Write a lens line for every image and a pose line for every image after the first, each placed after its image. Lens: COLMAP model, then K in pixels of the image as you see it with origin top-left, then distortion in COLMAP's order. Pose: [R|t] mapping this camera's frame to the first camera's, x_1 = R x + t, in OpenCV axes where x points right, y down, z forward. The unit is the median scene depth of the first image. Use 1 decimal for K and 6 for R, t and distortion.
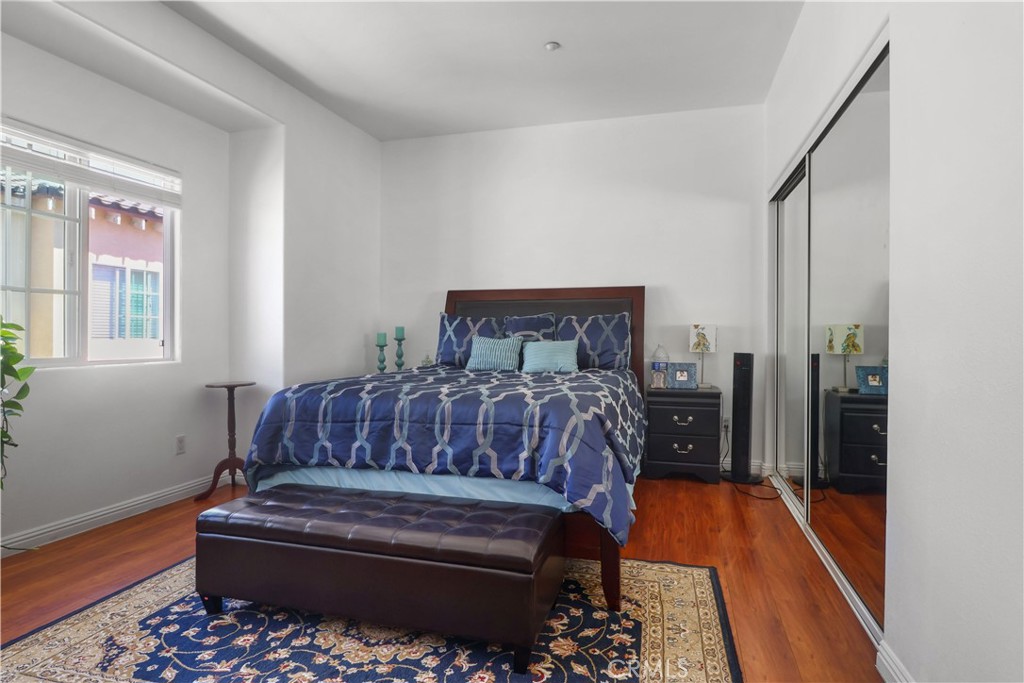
lens RADIAL K [[569.4, 0, 514.2], [0, 569.4, 339.5], [0, 0, 1]] dist [0.001908, -0.008647]
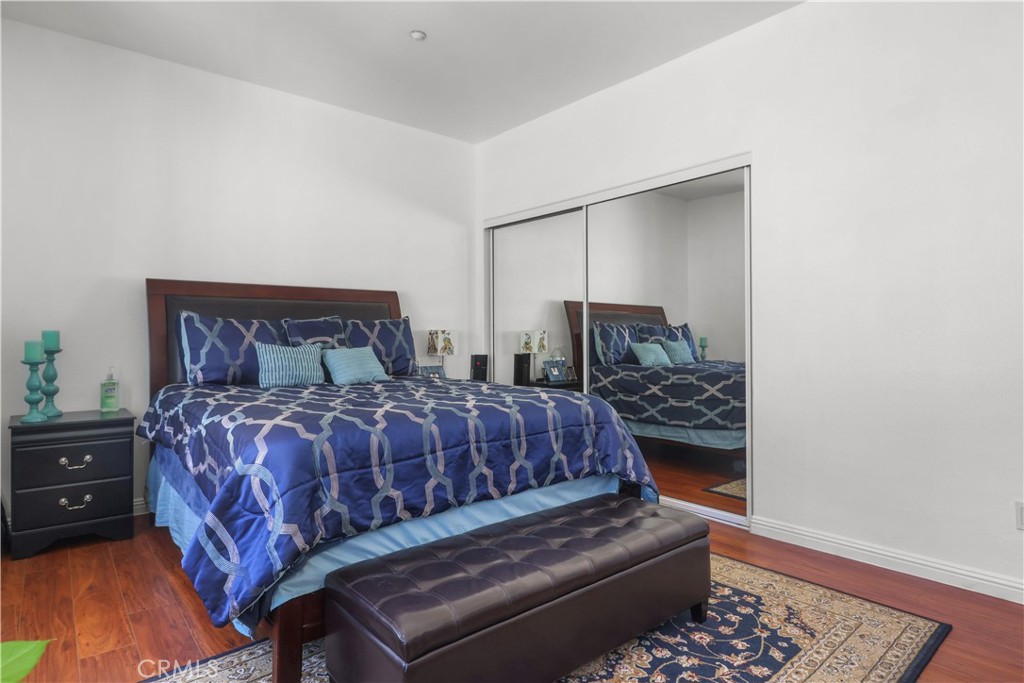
lens RADIAL K [[569.4, 0, 515.8], [0, 569.4, 337.5], [0, 0, 1]] dist [0.001908, -0.008647]
pose [[0.550119, -0.006172, 0.835064, -0.869800], [0.016584, 0.999856, -0.003535, -0.009901], [-0.834922, 0.015793, 0.550142, 0.479472]]
